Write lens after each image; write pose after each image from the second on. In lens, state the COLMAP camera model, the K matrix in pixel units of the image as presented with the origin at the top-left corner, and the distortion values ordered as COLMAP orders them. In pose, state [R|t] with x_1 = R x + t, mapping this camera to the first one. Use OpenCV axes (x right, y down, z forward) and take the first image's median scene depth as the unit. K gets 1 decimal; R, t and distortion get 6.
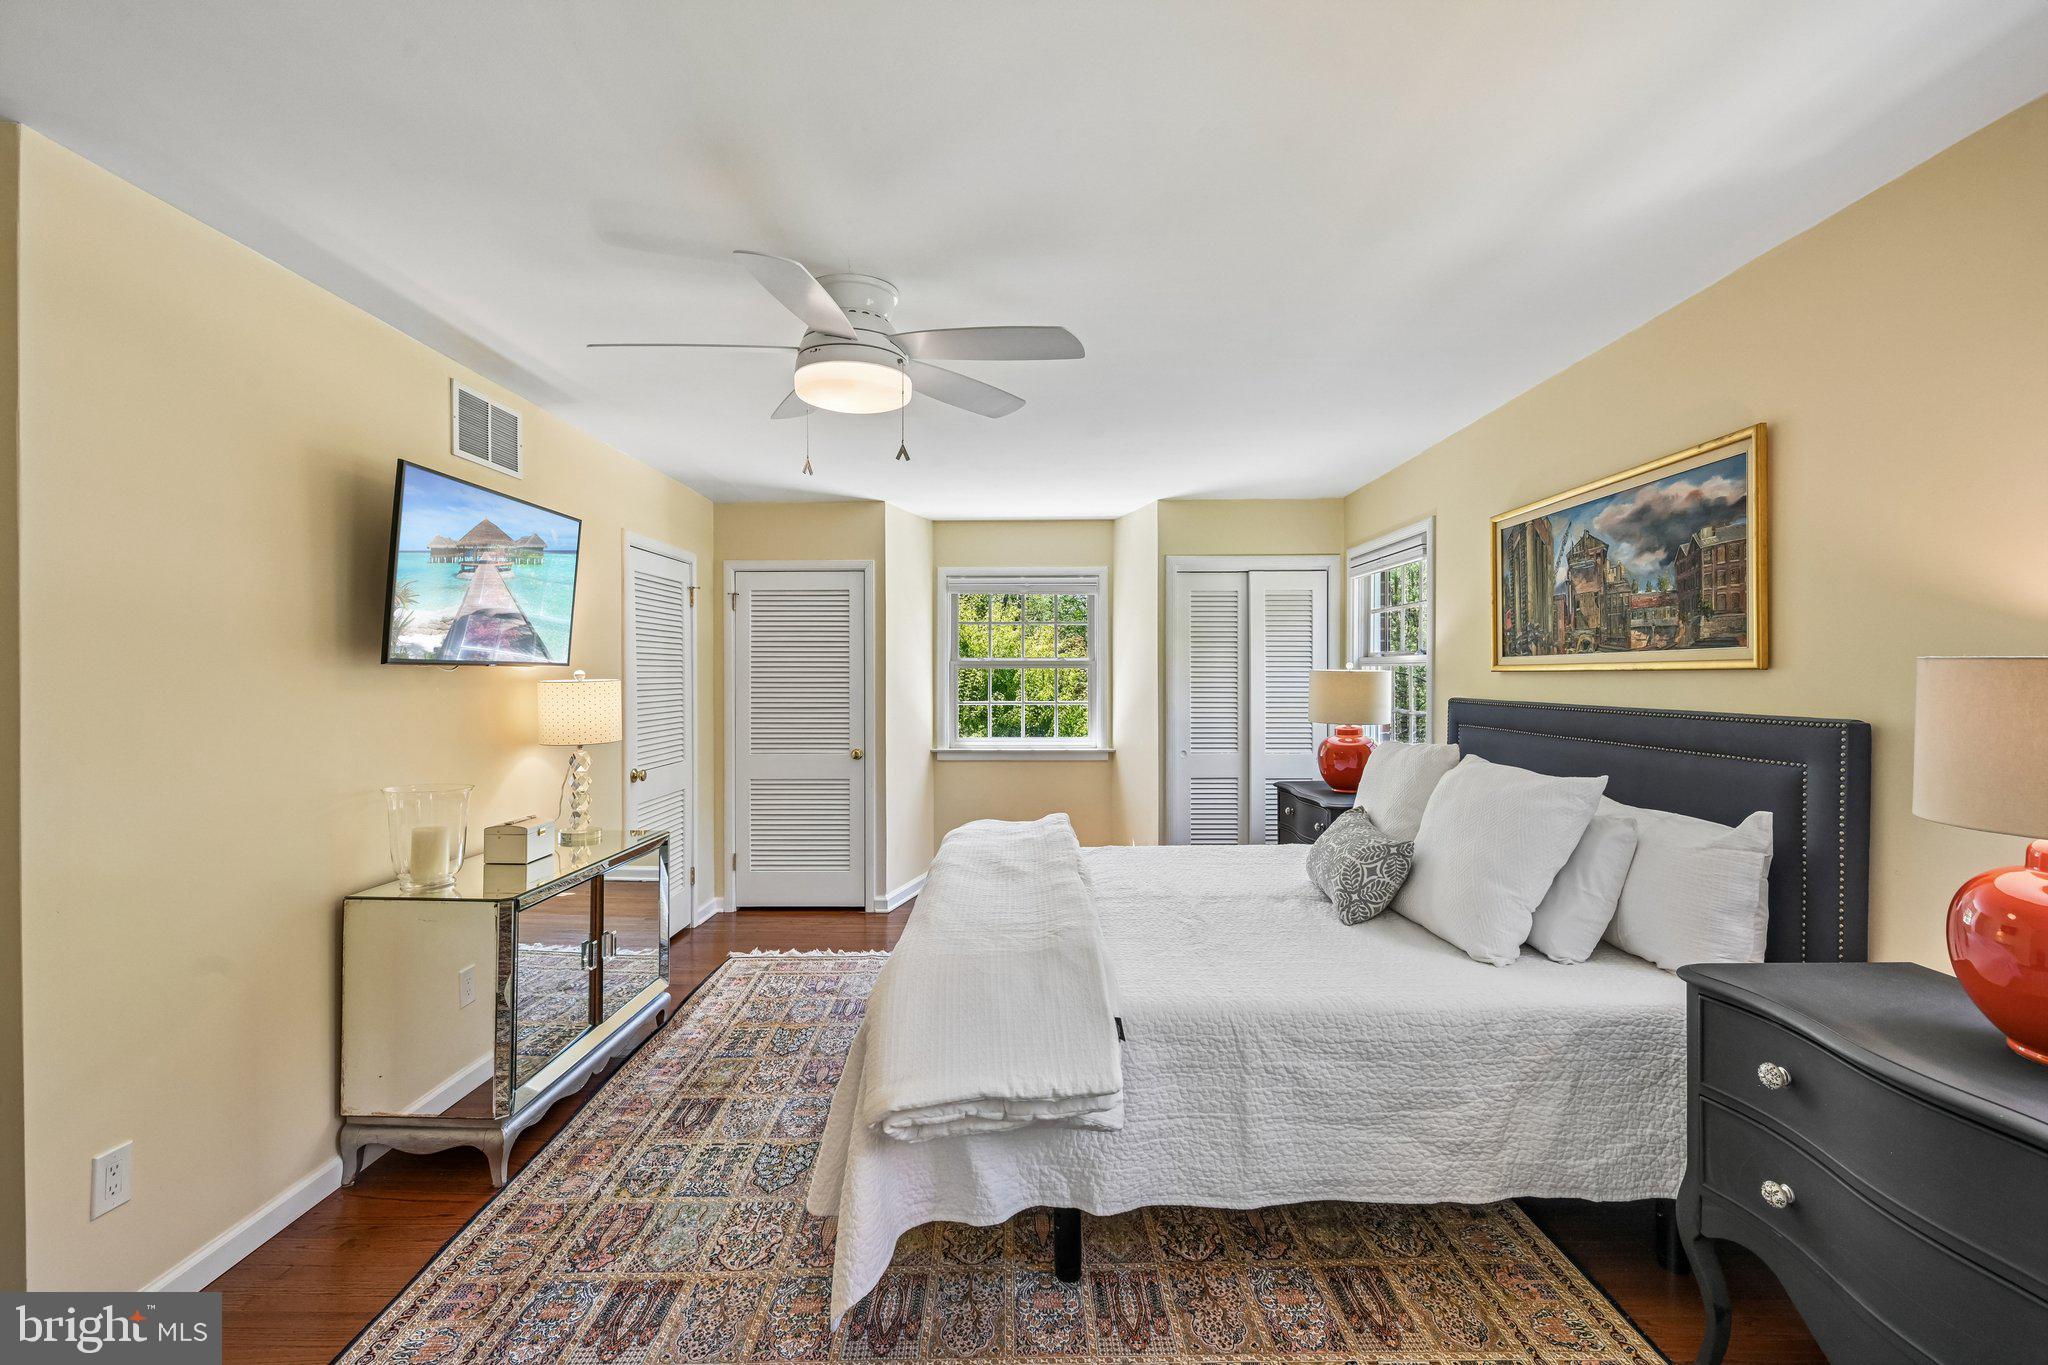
lens RADIAL K [[906.9, 0, 1024.0], [0, 906.9, 682.5], [0, 0, 1]] dist [-0.000166, -0.000166]
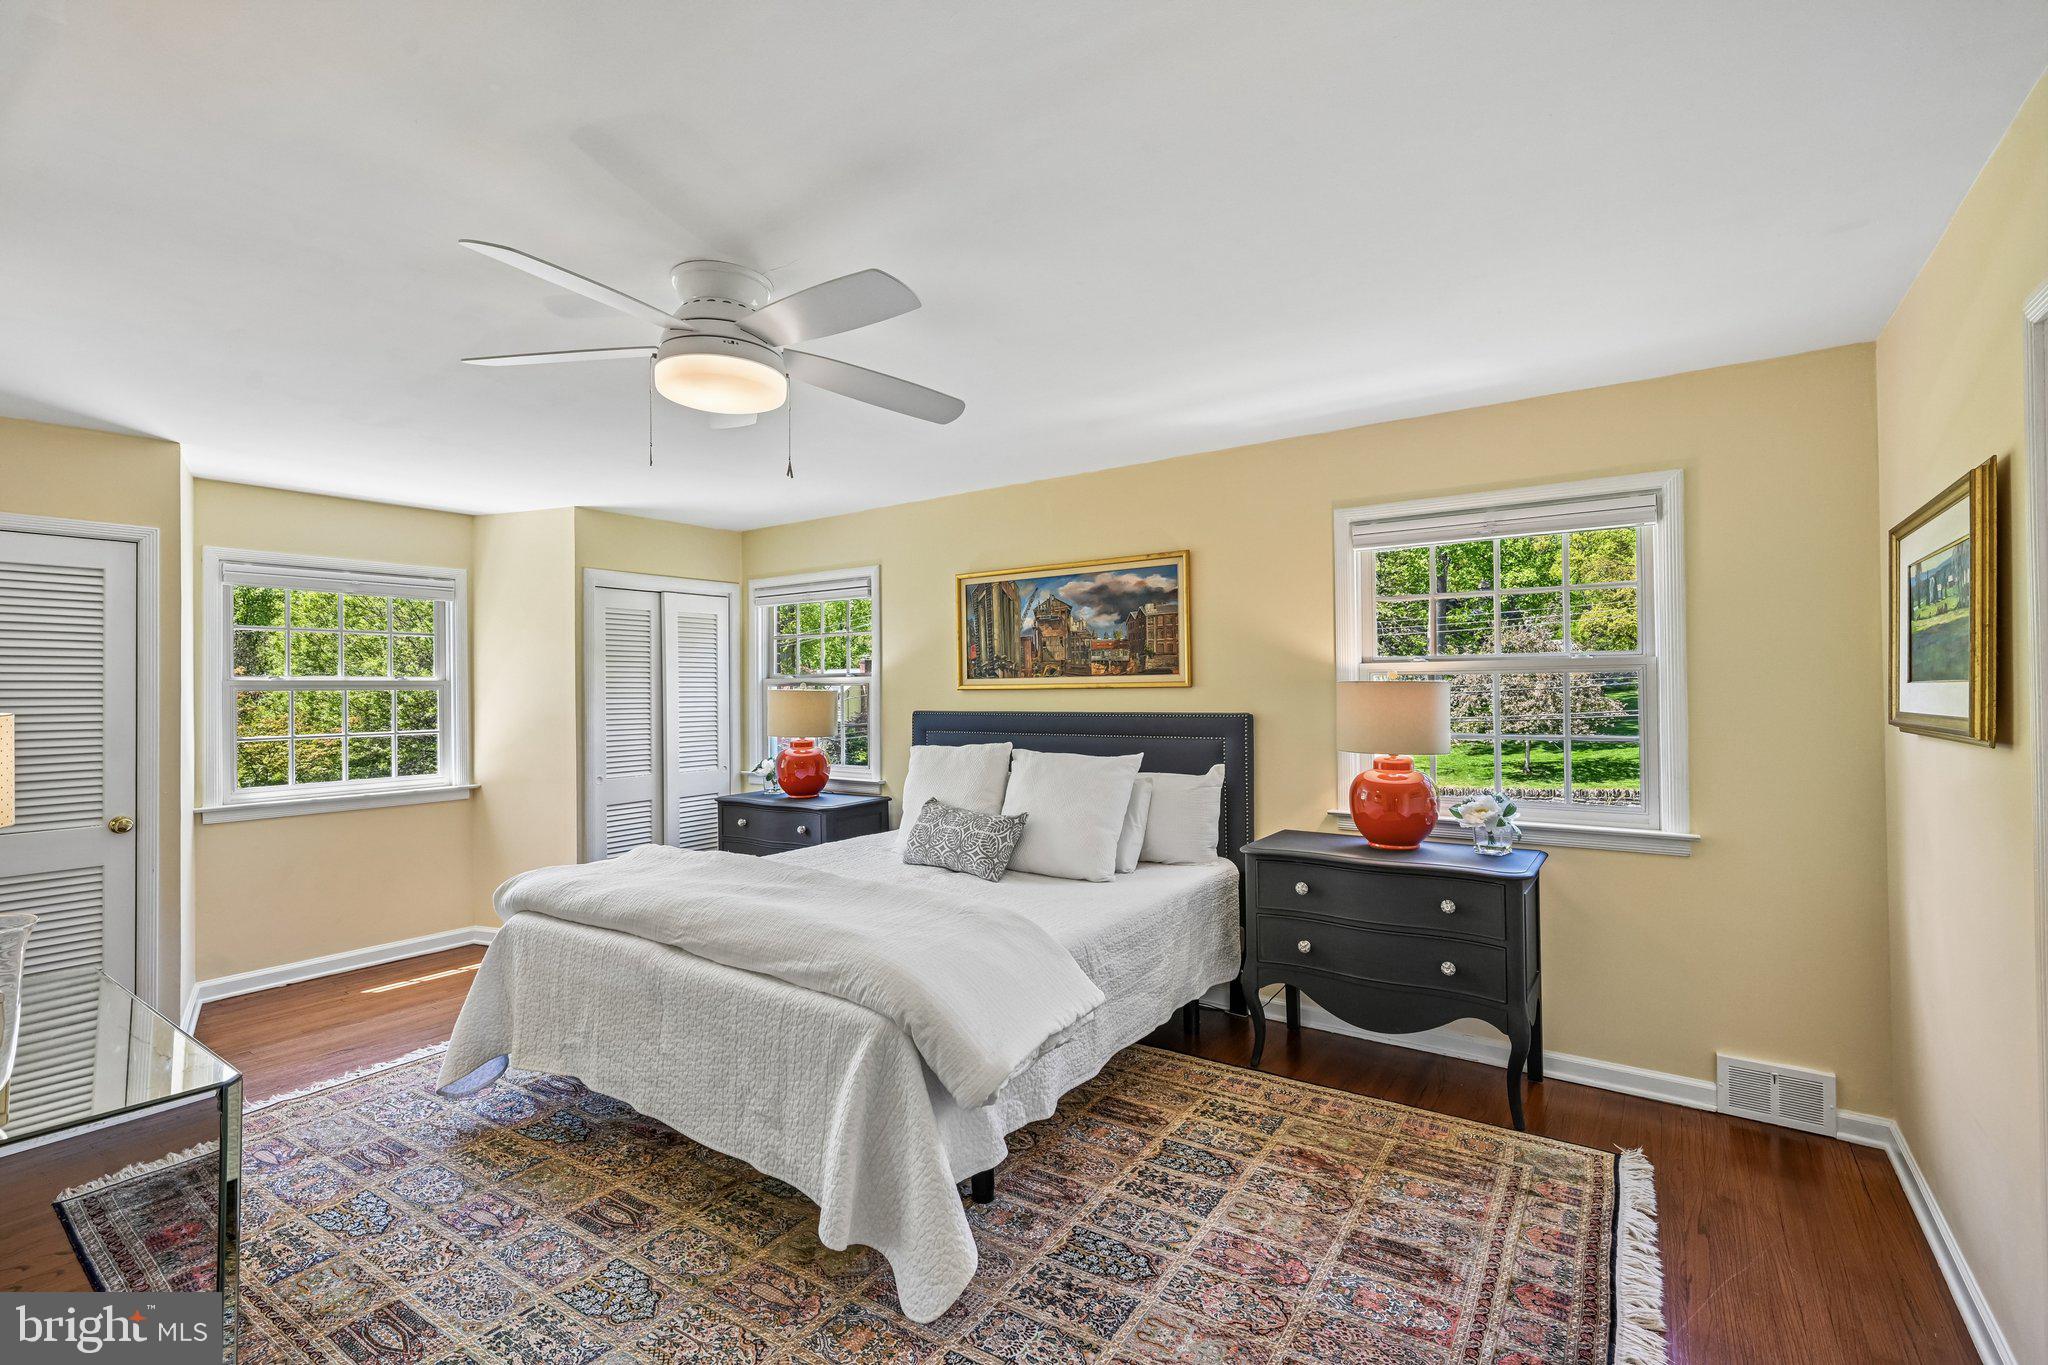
lens RADIAL K [[906.9, 0, 1024.0], [0, 906.9, 682.5], [0, 0, 1]] dist [-0.000166, -0.000166]
pose [[0.568873, 0.001083, 0.822425, -0.646602], [0.017455, 0.999758, -0.013390, -0.004091], [-0.822240, 0.021972, 0.568716, 0.191830]]
